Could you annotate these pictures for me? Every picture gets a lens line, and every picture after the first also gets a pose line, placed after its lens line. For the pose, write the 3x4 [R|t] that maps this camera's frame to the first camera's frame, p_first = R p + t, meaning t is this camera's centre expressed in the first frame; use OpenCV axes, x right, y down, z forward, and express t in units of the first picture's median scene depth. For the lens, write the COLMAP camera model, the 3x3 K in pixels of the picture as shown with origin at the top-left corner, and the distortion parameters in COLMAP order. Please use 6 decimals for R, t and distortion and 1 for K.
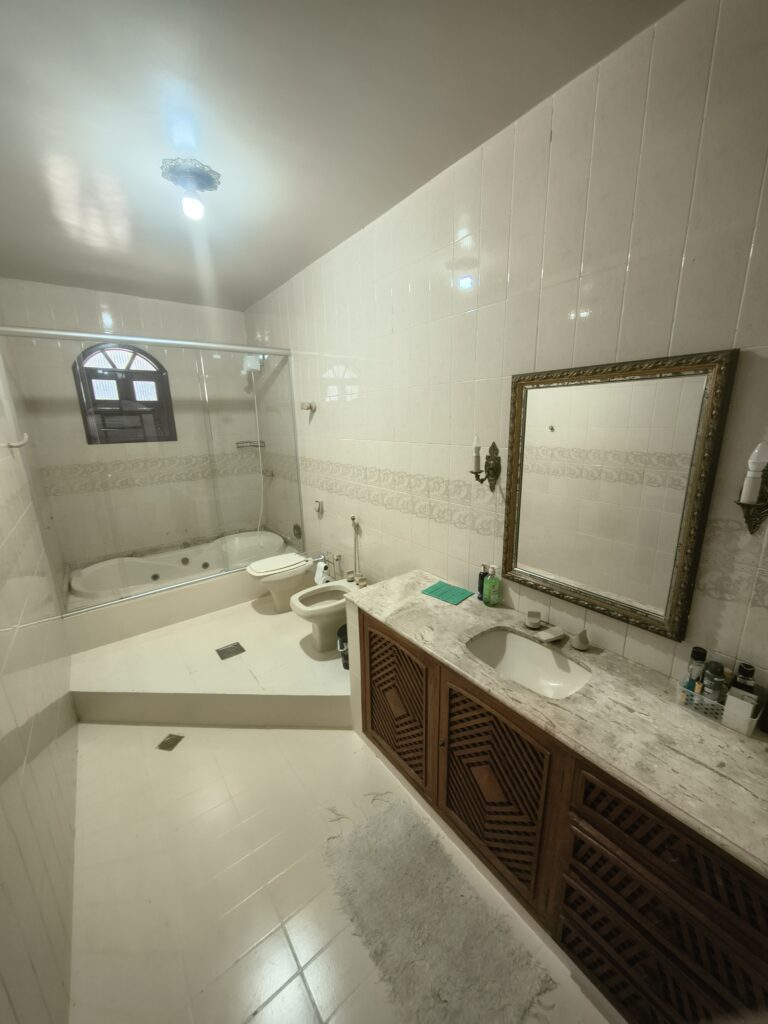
lens RADIAL K [[379.4, 0, 382.6], [0, 379.4, 511.8], [0, 0, 1]] dist [-0.008444, 0.000234]
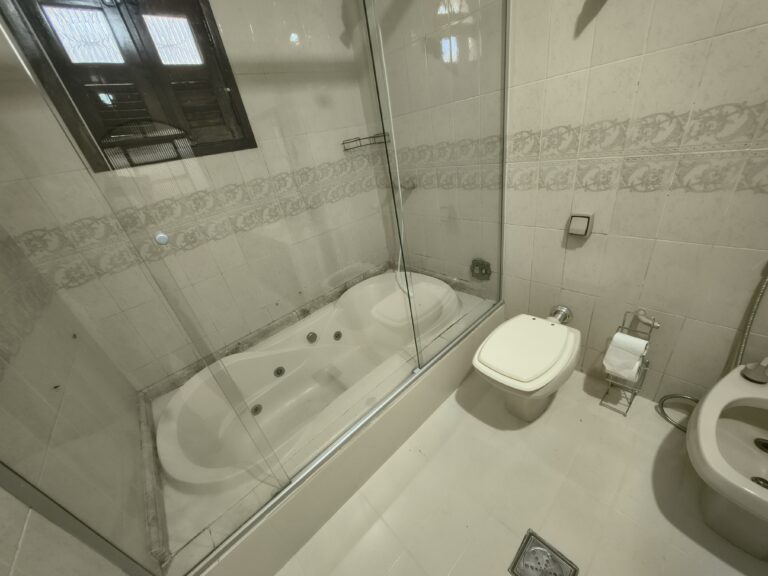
lens RADIAL K [[284.6, 0, 386.5], [0, 284.6, 288.5], [0, 0, 1]] dist [-0.008444, 0.000234]
pose [[0.986710, -0.162444, 0.003891, -0.377146], [0.157057, 0.959584, 0.233521, -0.052660], [-0.041668, -0.229807, 0.972344, 0.518896]]
